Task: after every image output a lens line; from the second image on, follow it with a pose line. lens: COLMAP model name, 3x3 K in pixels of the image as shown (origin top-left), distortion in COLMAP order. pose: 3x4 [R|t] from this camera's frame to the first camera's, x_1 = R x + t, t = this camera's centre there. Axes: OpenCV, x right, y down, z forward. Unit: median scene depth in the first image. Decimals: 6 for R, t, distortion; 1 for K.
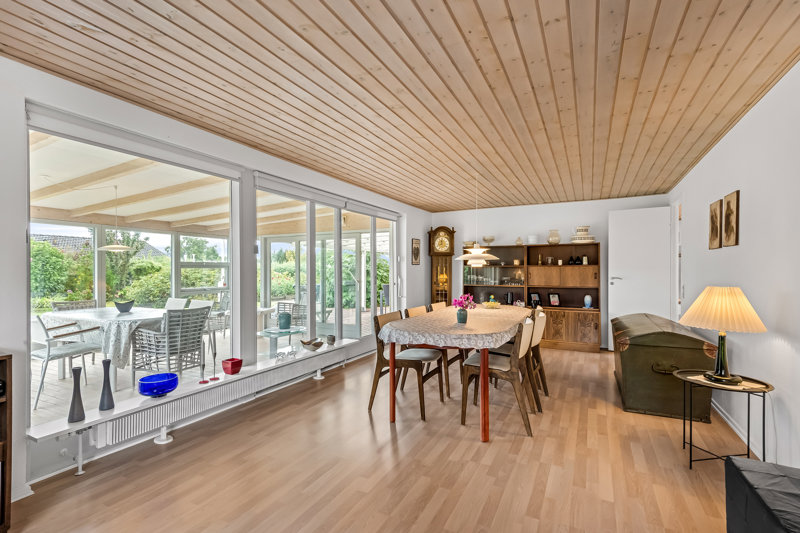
lens RADIAL K [[371.6, 0, 397.9], [0, 371.6, 270.2], [0, 0, 1]] dist [-0.000920, -0.000124]
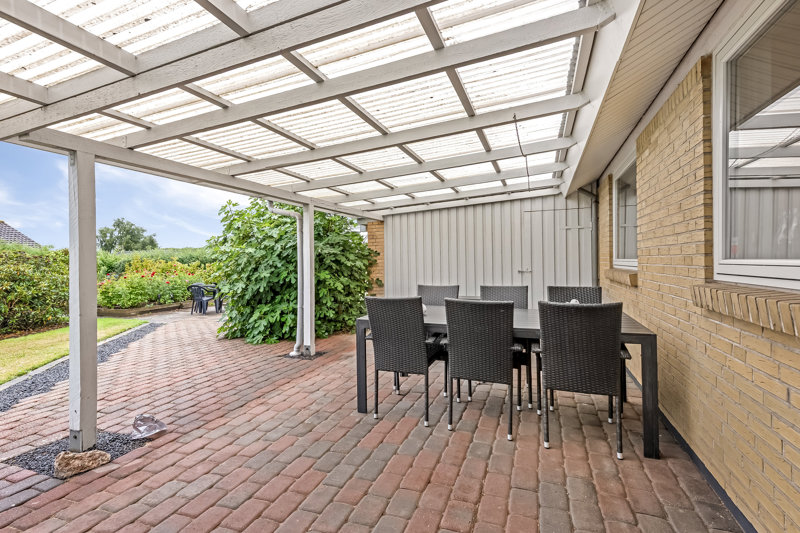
lens RADIAL K [[371.6, 0, 401.4], [0, 371.6, 264.9], [0, 0, 1]] dist [-0.000920, -0.000124]
pose [[0.994872, -0.015208, 0.099994, -0.027997], [0.013876, 0.999806, 0.013998, 0.006543], [-0.100188, -0.012539, 0.994890, 0.541999]]
